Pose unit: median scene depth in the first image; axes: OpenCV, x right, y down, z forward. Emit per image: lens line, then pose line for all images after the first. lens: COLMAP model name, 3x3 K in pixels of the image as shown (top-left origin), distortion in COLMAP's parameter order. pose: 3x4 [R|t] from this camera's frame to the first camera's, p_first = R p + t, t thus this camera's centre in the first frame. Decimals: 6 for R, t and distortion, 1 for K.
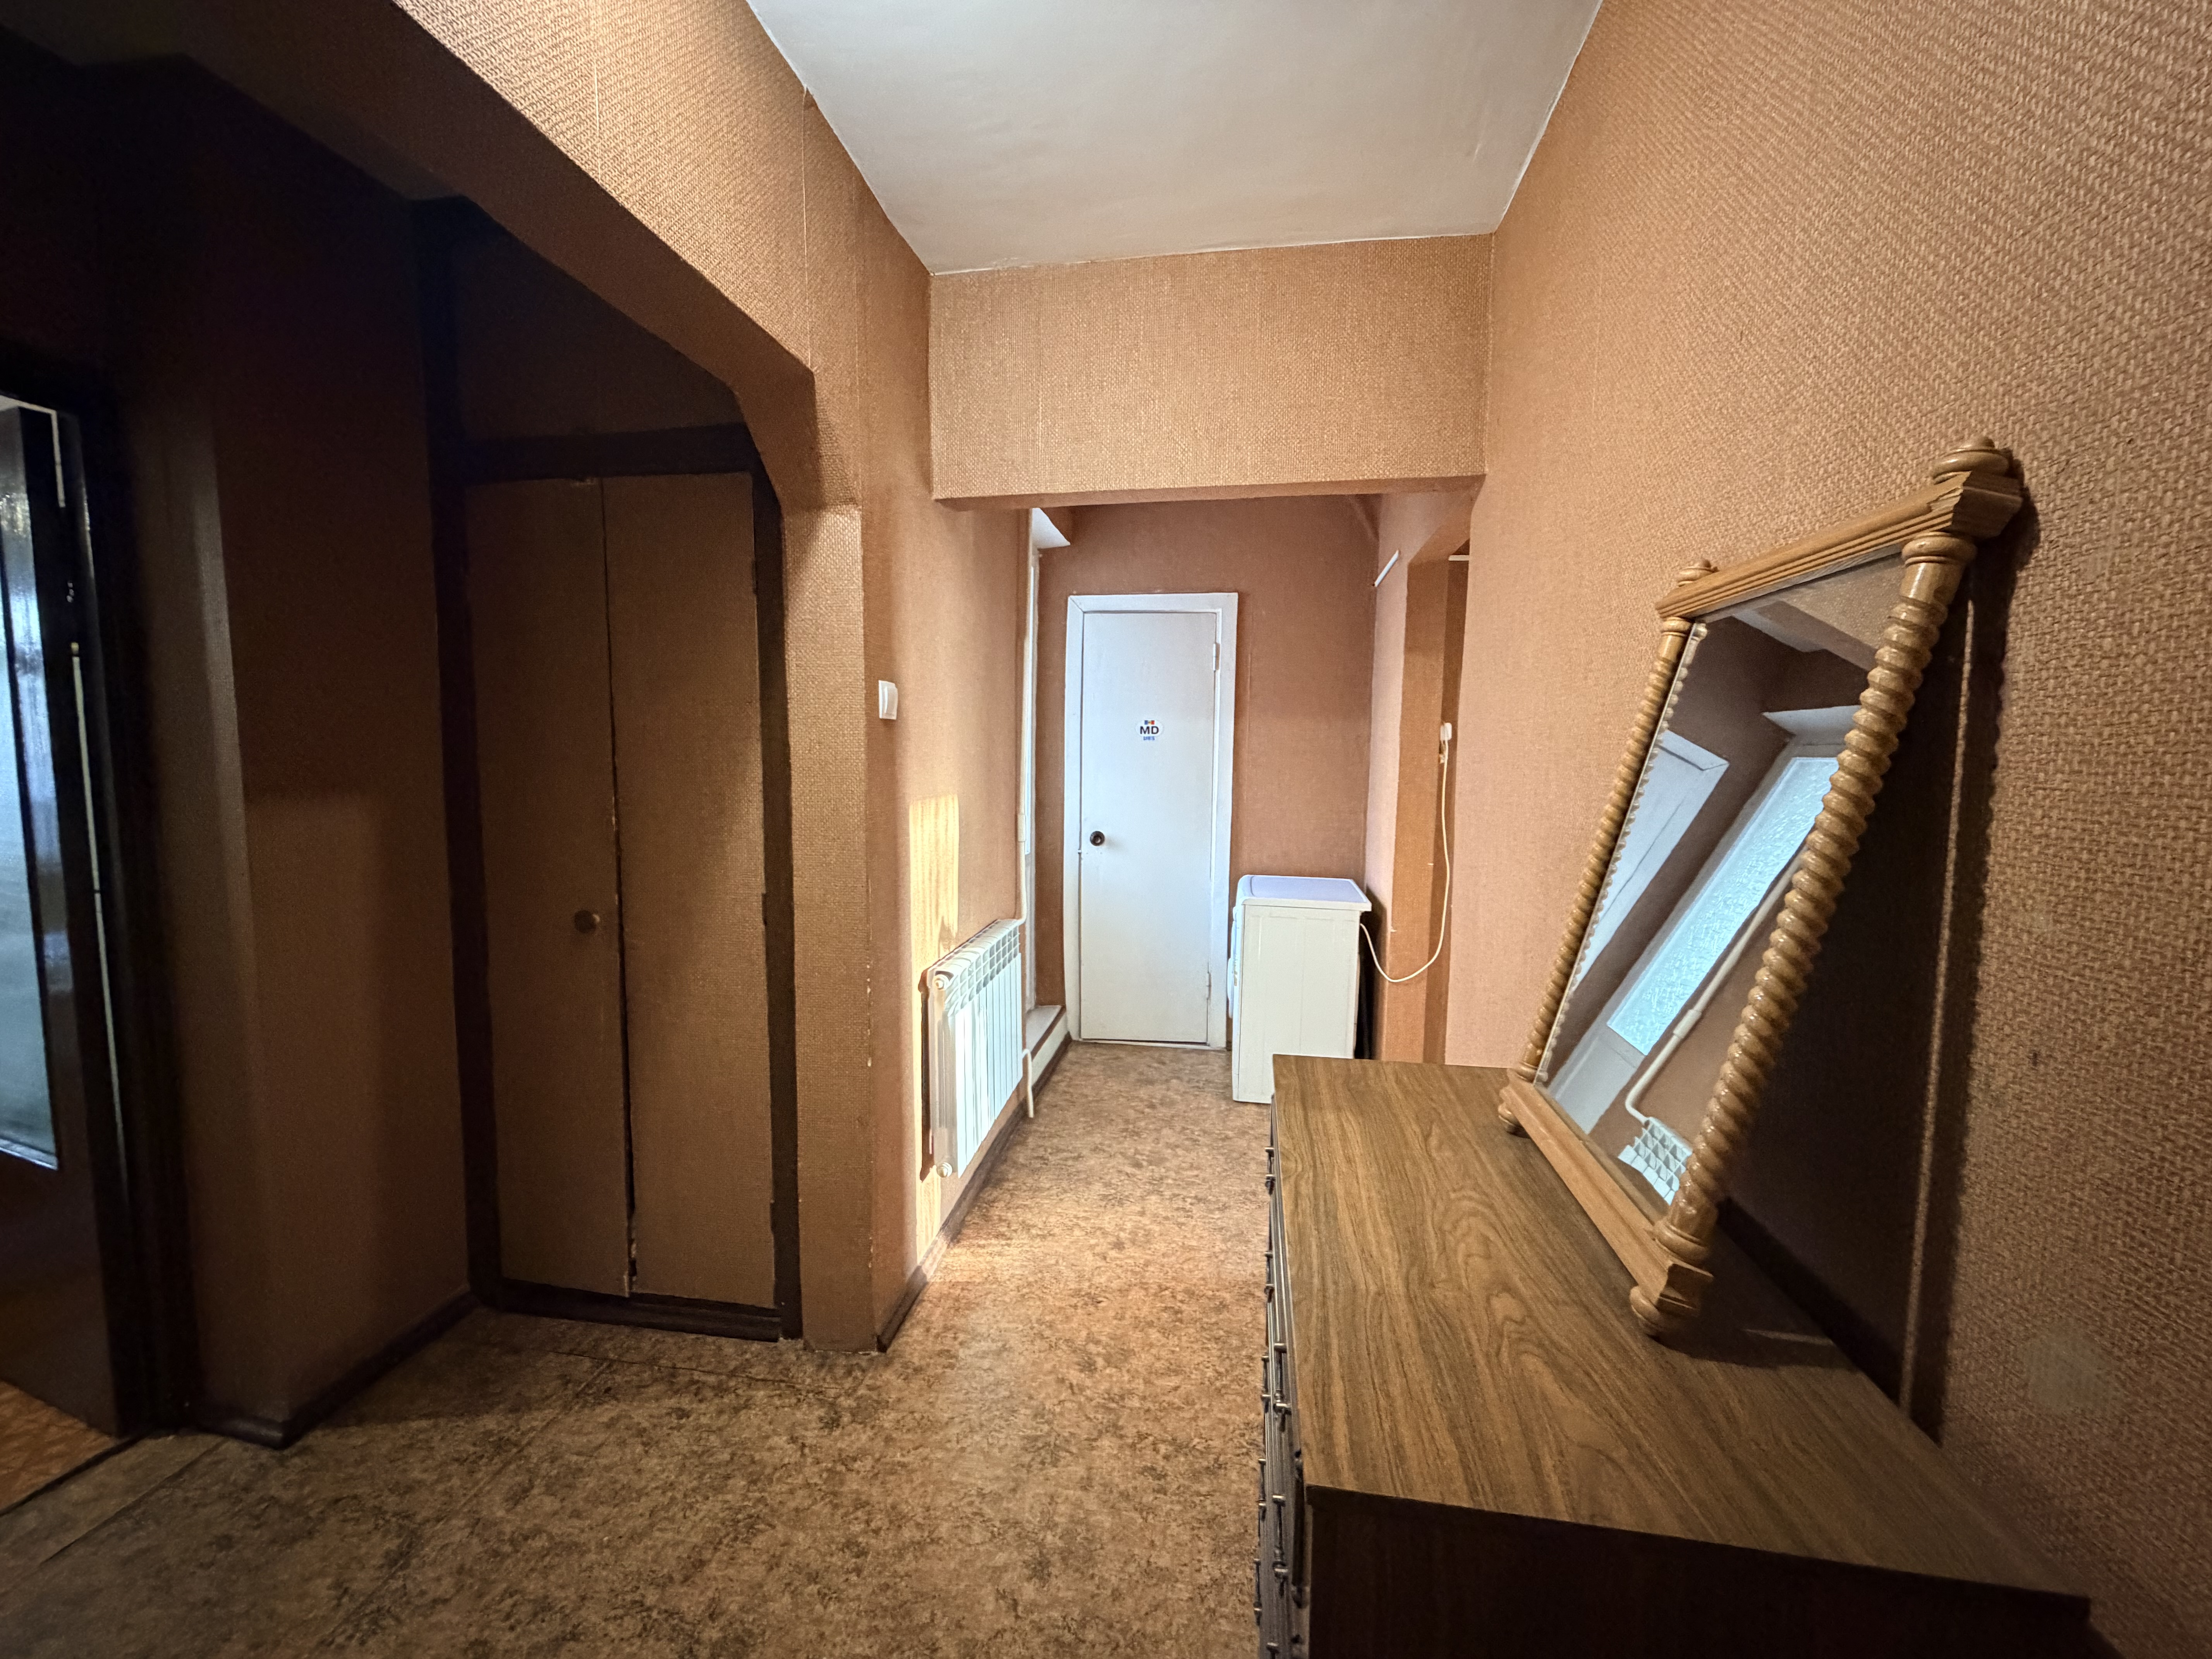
lens RADIAL K [[878.4, 0, 1101.5], [0, 878.4, 827.6], [0, 0, 1]] dist [-0.000765, -0.000190]
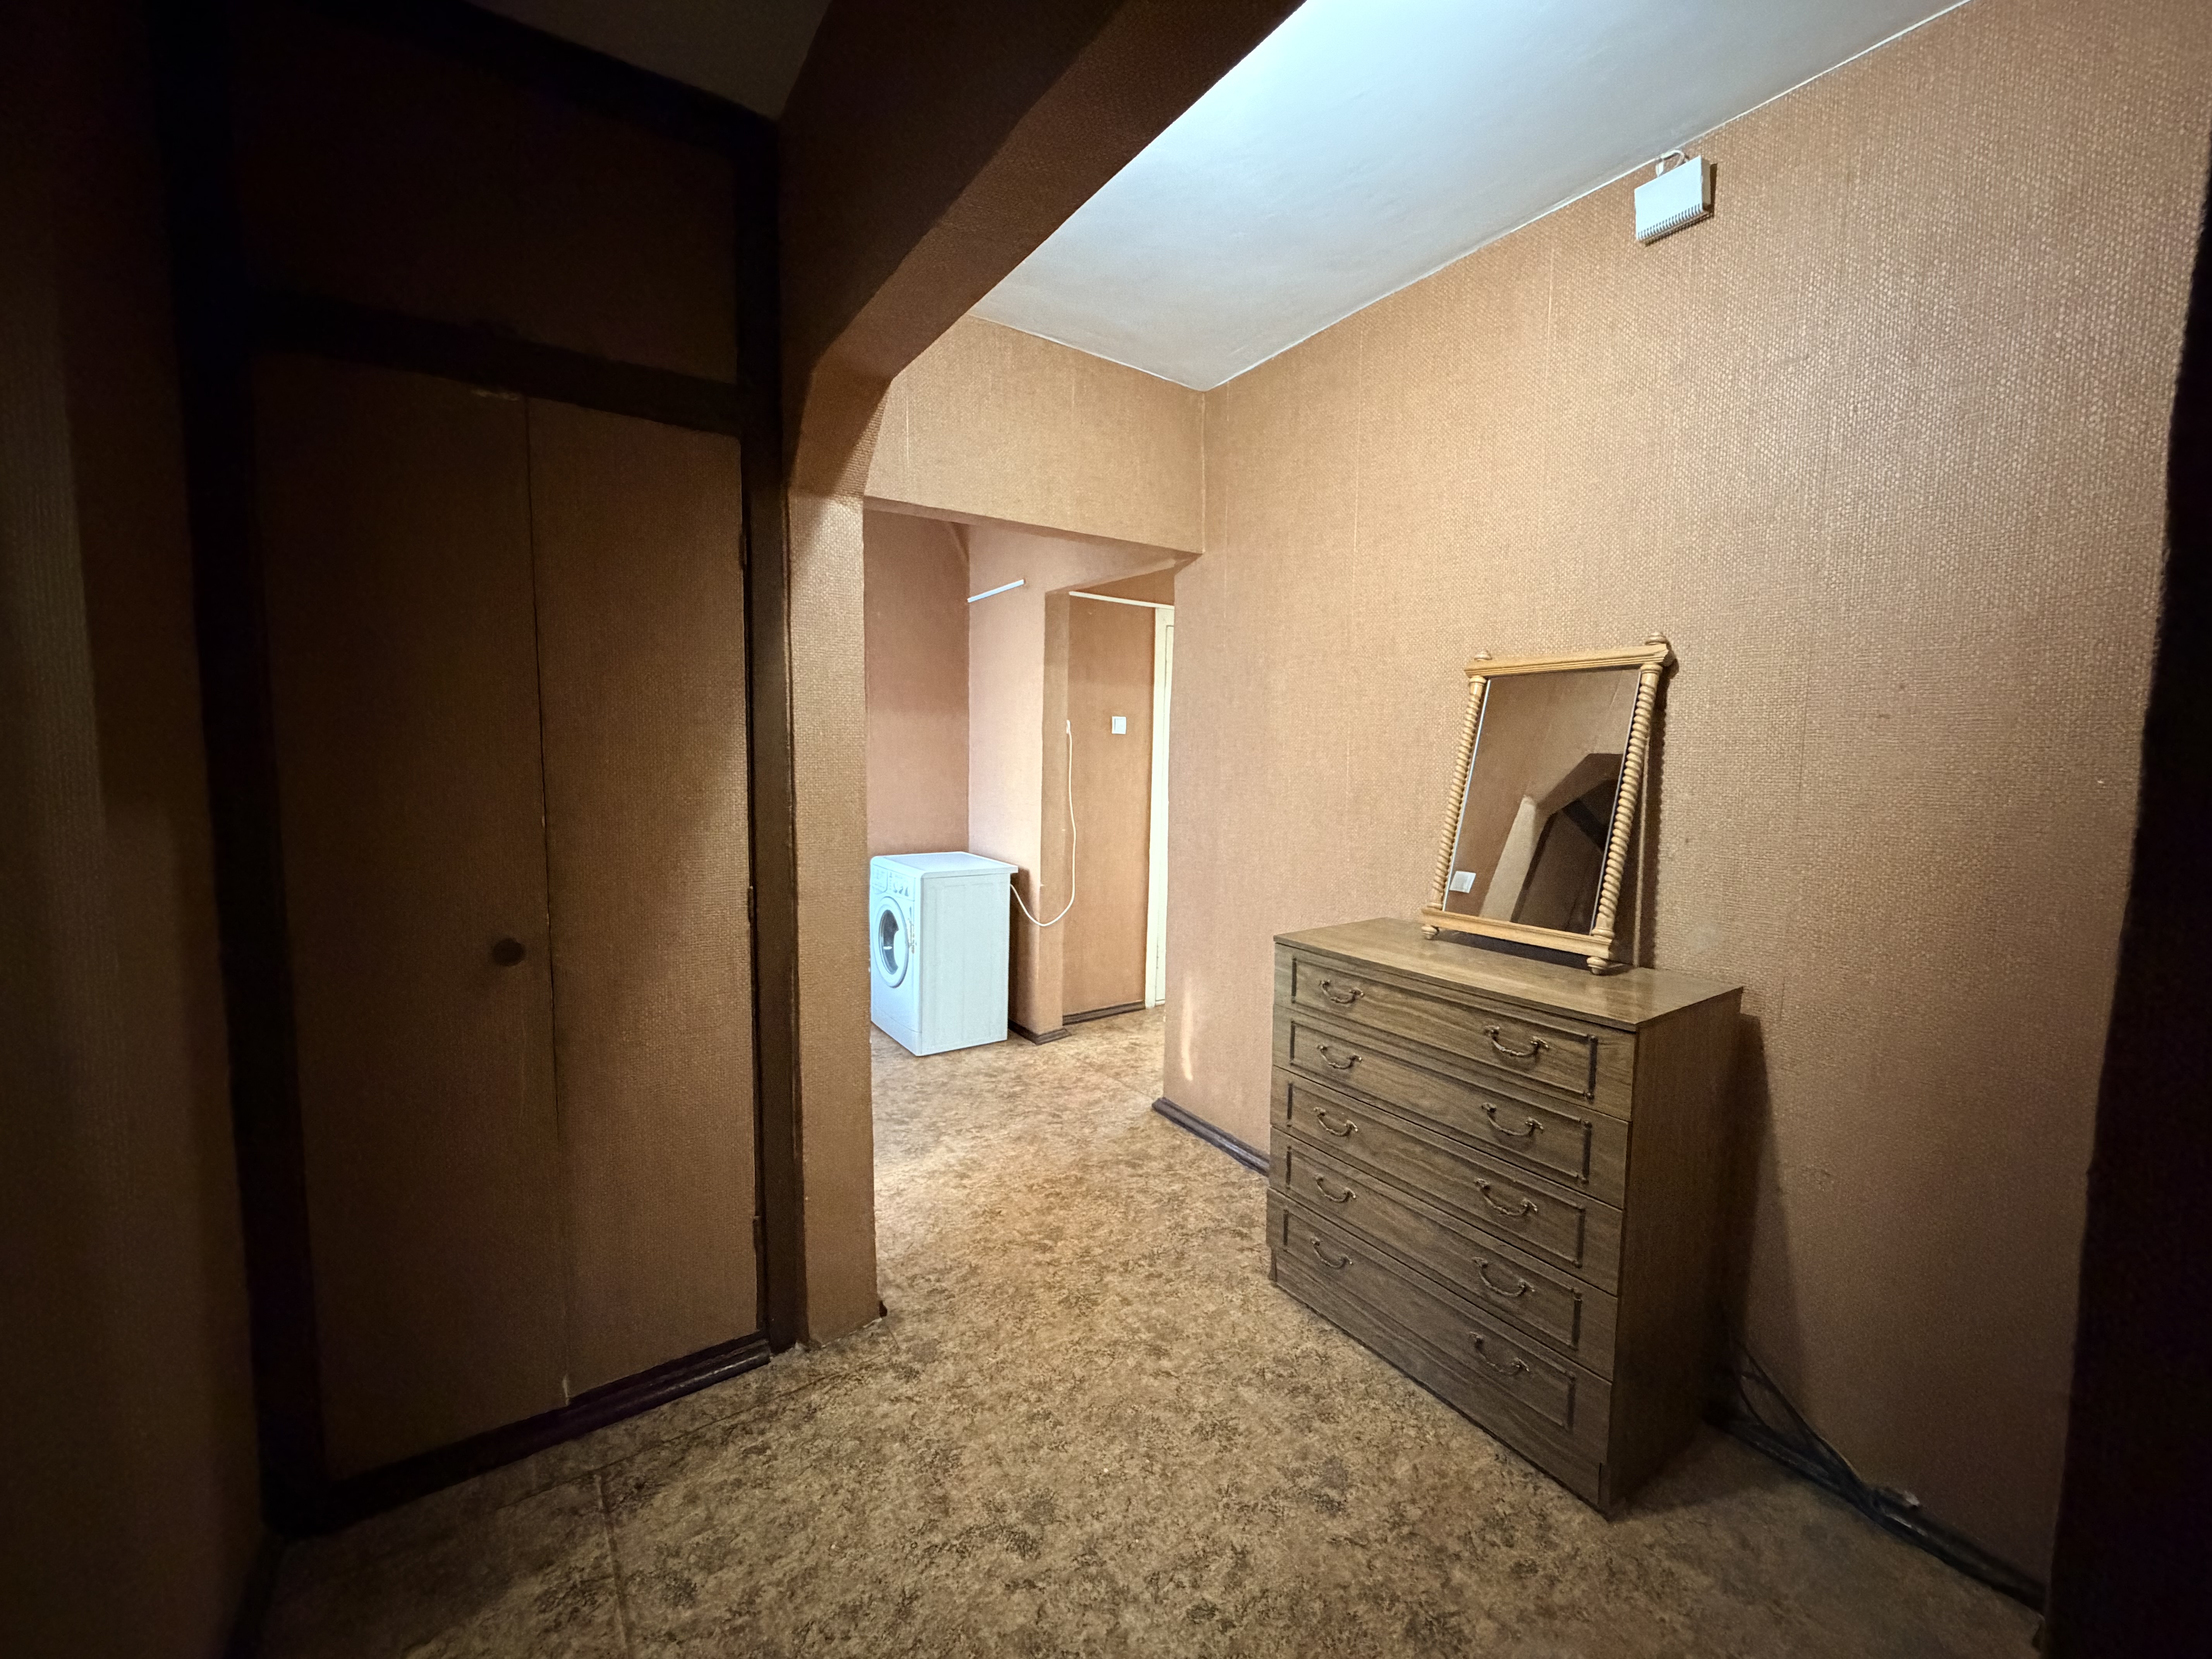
lens RADIAL K [[878.4, 0, 1101.1], [0, 878.4, 829.3], [0, 0, 1]] dist [-0.000765, -0.000190]
pose [[0.718321, -0.062546, 0.692895, -0.818934], [0.056496, 0.997905, 0.031509, 0.003900], [-0.693415, 0.016512, 0.720350, 0.068946]]
